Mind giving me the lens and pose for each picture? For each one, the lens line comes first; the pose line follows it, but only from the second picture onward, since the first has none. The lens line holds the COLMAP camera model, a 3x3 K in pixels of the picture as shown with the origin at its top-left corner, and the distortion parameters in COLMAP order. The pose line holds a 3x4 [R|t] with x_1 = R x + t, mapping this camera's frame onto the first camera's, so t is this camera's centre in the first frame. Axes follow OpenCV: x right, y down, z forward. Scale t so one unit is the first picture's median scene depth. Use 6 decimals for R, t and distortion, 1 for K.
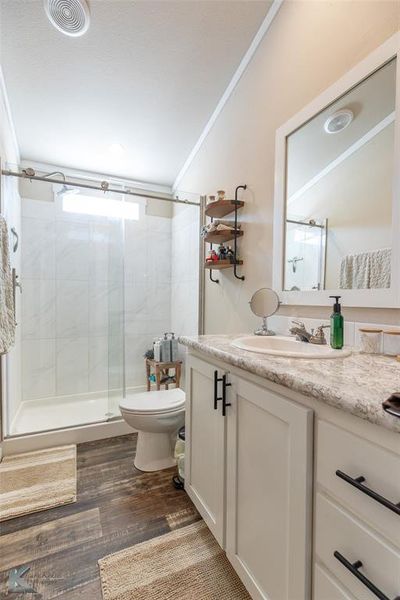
lens RADIAL K [[269.4, 0, 200.0], [0, 269.4, 300.0], [0, 0, 1]] dist [-0.002979, -0.000834]
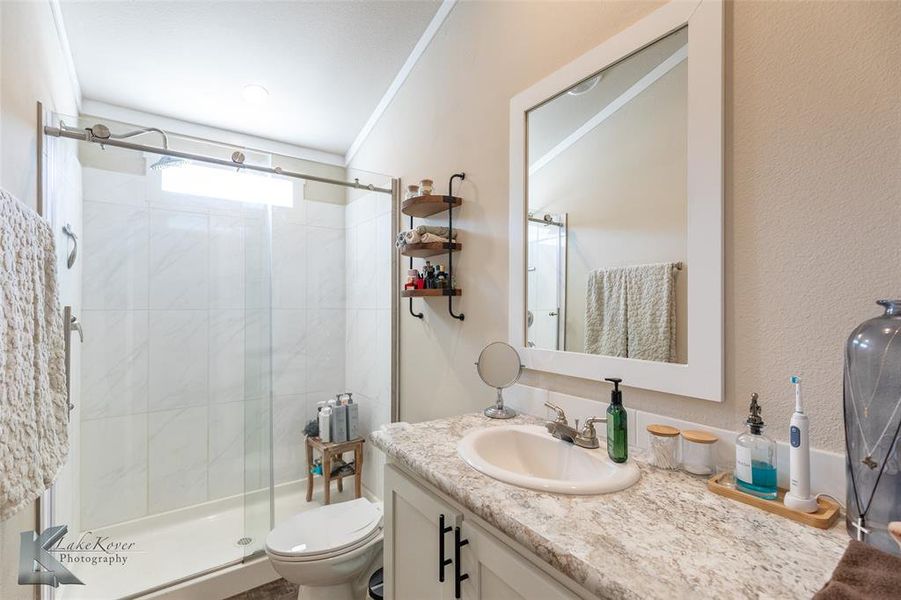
lens RADIAL K [[387.4, 0, 441.1], [0, 387.4, 300.4], [0, 0, 1]] dist [-0.002049, -0.000376]
pose [[0.986636, 0.004602, 0.162877, -0.043268], [-0.003860, 0.999981, -0.004875, -0.108465], [-0.162896, 0.004181, 0.986634, 0.061476]]
